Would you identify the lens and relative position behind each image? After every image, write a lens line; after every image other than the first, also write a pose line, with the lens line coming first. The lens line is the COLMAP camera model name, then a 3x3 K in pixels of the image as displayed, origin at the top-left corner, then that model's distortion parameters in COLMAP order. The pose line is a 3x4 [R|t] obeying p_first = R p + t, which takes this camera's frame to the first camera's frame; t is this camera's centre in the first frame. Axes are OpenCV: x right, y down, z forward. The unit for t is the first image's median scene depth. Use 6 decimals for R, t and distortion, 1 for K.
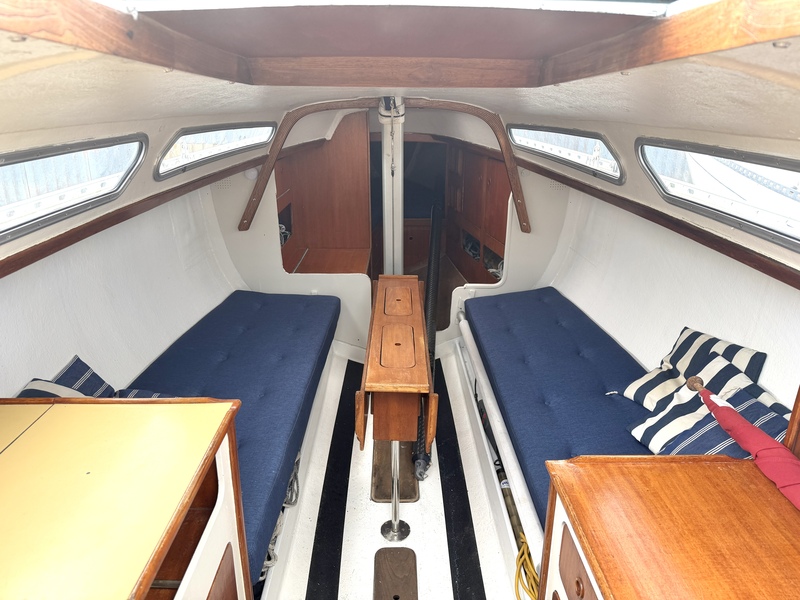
lens RADIAL K [[565.4, 0, 402.5], [0, 565.4, 299.0], [0, 0, 1]] dist [0.044487, -0.051862]
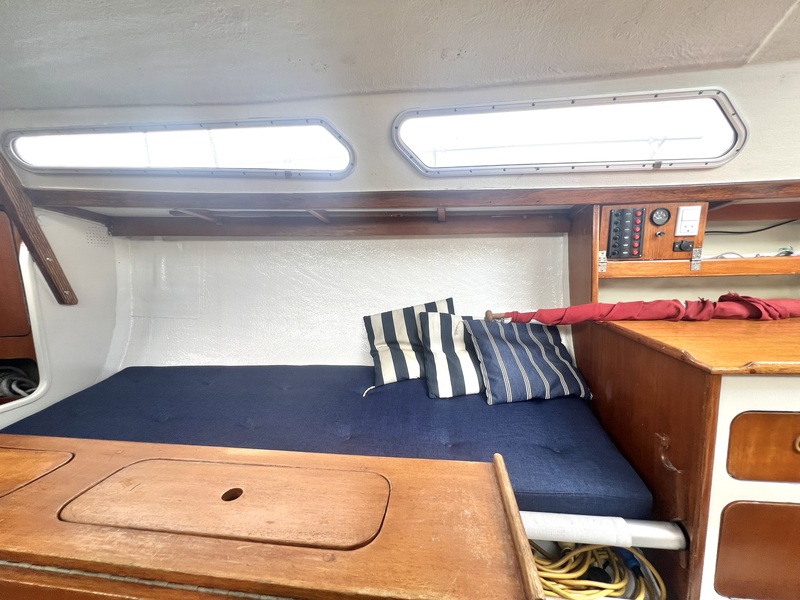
lens RADIAL K [[317.5, 0, 398.2], [0, 317.5, 301.2], [0, 0, 1]] dist [-0.003740, -0.000545]
pose [[0.144242, -0.130292, 0.980927, -0.160265], [0.359643, 0.930408, 0.070698, -0.003888], [-0.921874, 0.342586, 0.181063, 0.819921]]
